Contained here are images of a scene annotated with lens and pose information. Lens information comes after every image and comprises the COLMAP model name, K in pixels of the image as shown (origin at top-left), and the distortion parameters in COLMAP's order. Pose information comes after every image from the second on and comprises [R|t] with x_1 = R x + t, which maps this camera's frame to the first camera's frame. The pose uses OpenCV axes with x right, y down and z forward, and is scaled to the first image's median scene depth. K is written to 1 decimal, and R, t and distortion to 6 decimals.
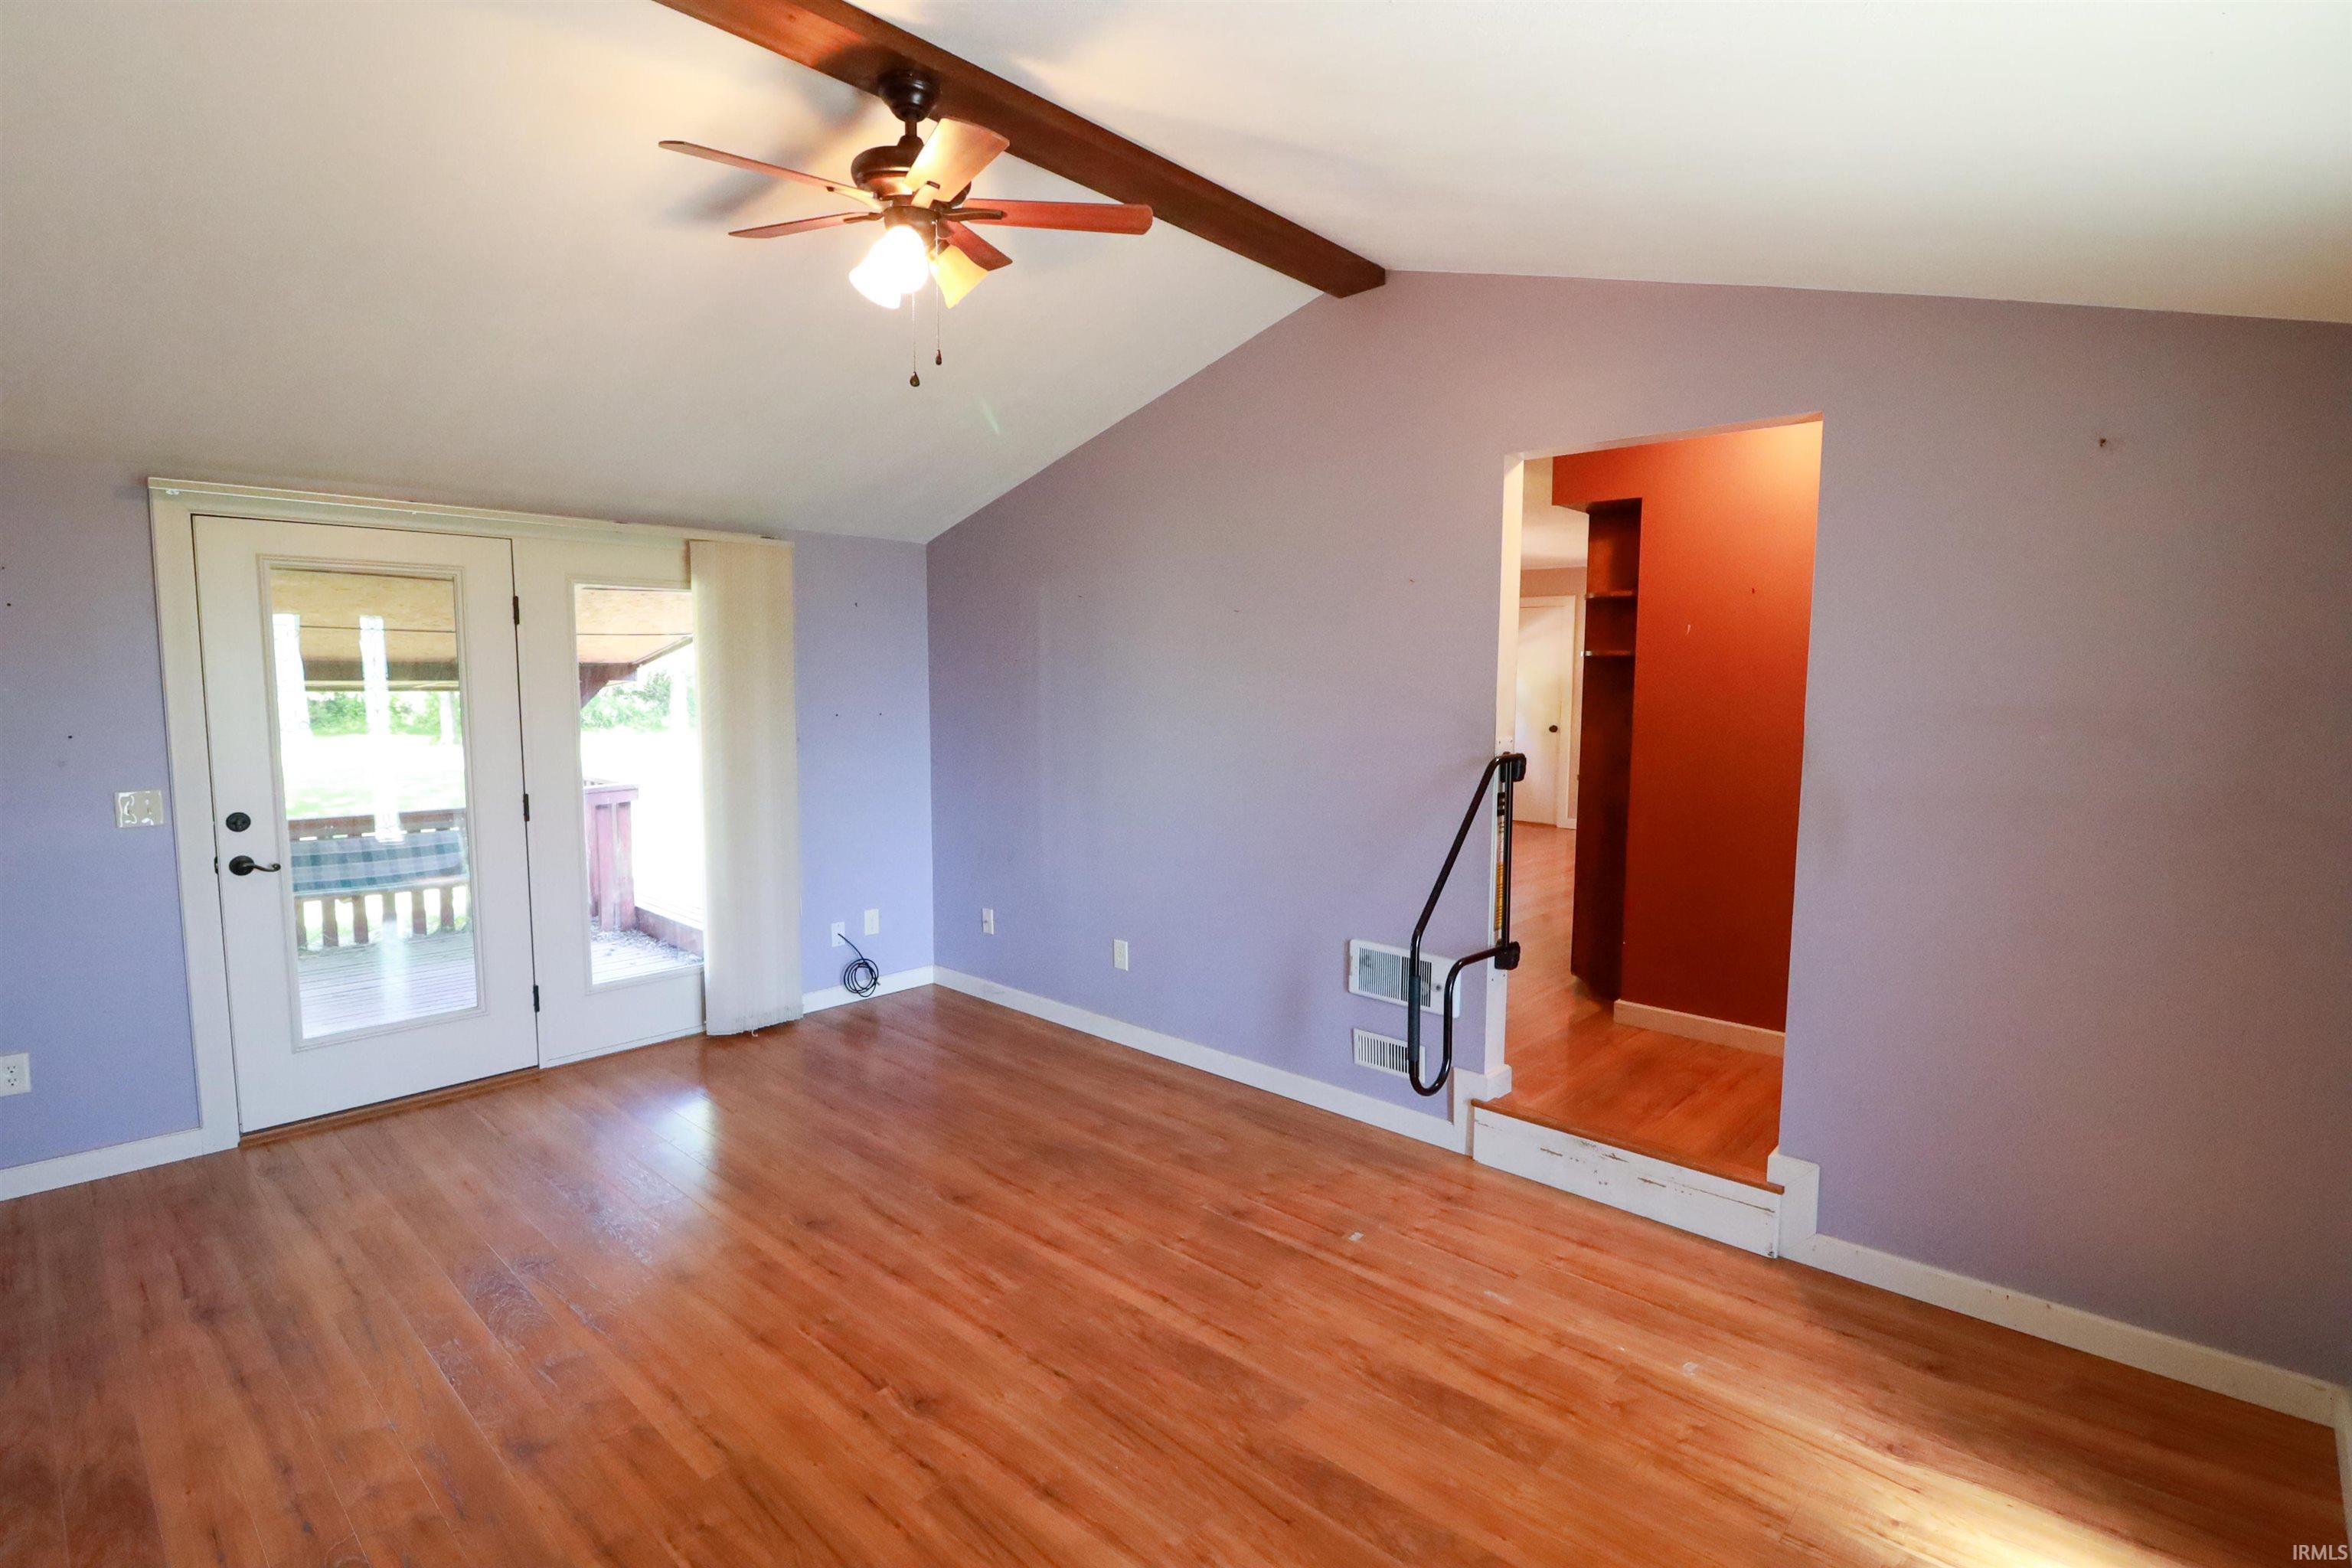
lens RADIAL K [[1108.4, 0, 1180.3], [0, 1108.4, 787.1], [0, 0, 1]] dist [-0.028066, -0.001232]
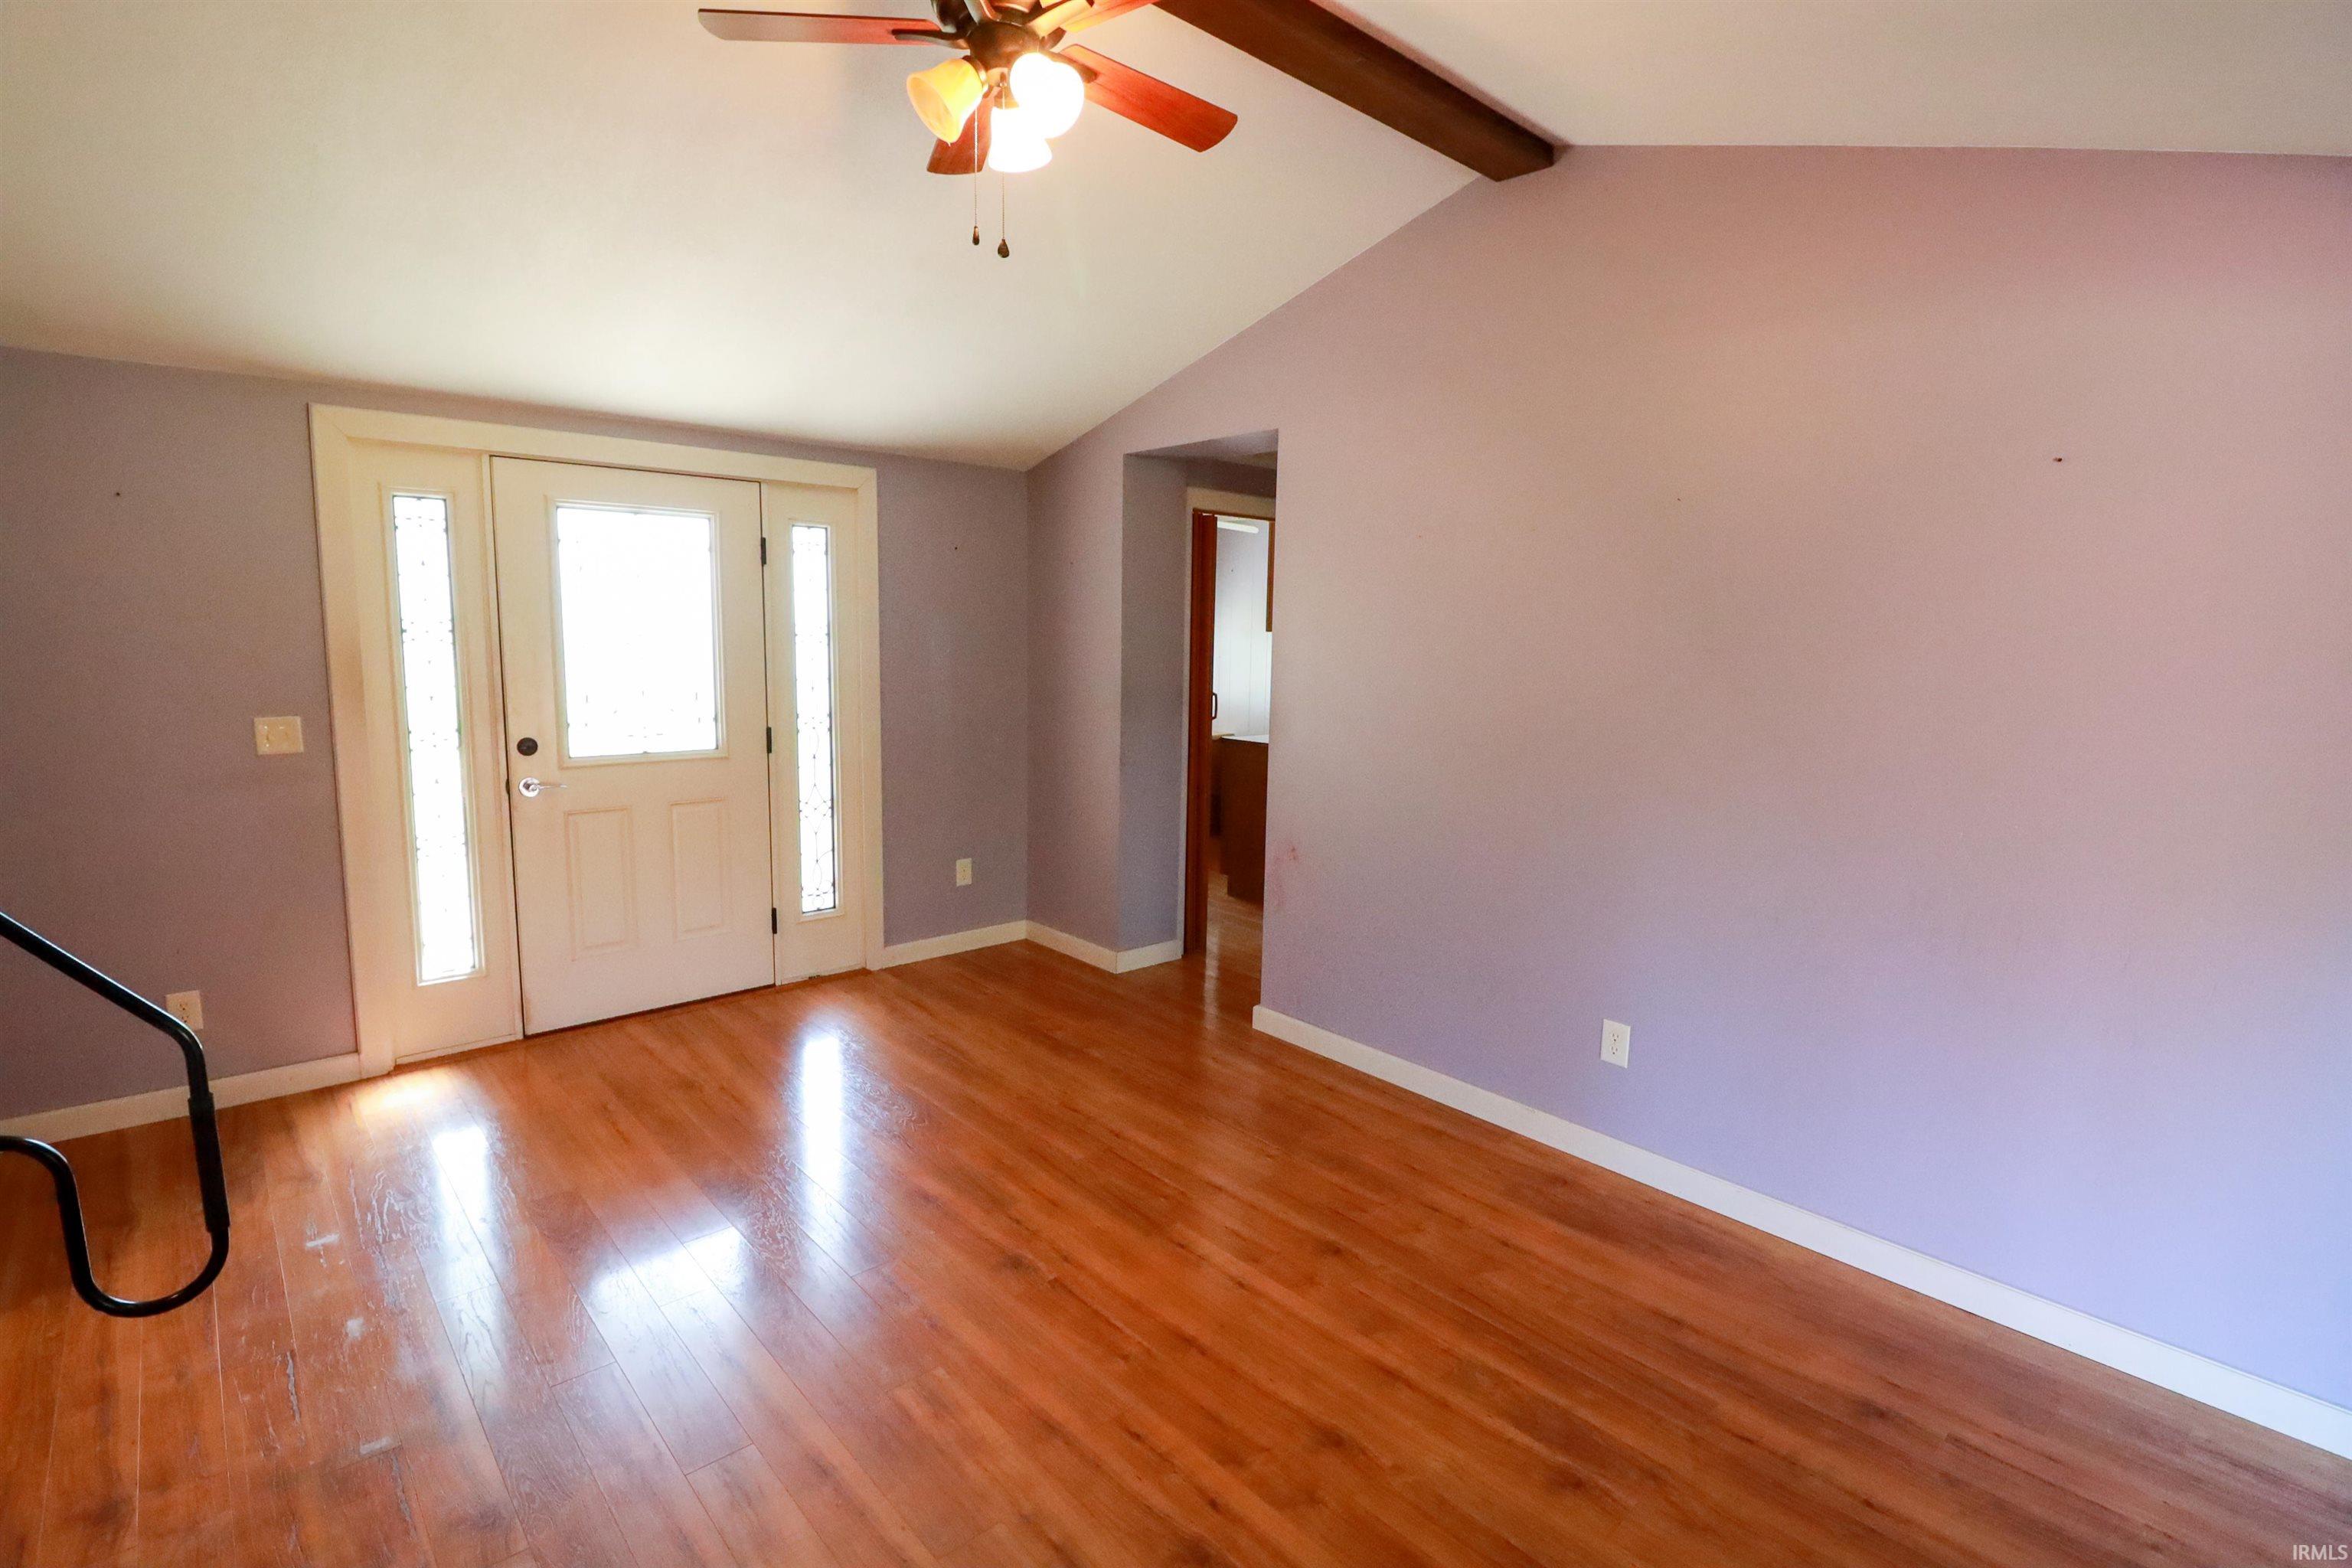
lens RADIAL K [[1108.4, 0, 1174.7], [0, 1108.4, 774.5], [0, 0, 1]] dist [-0.028066, -0.001232]
pose [[-0.995464, -0.040895, 0.085904, -0.468768], [-0.018574, 0.969067, 0.246098, -0.203267], [-0.093311, 0.243386, -0.965431, 1.936639]]
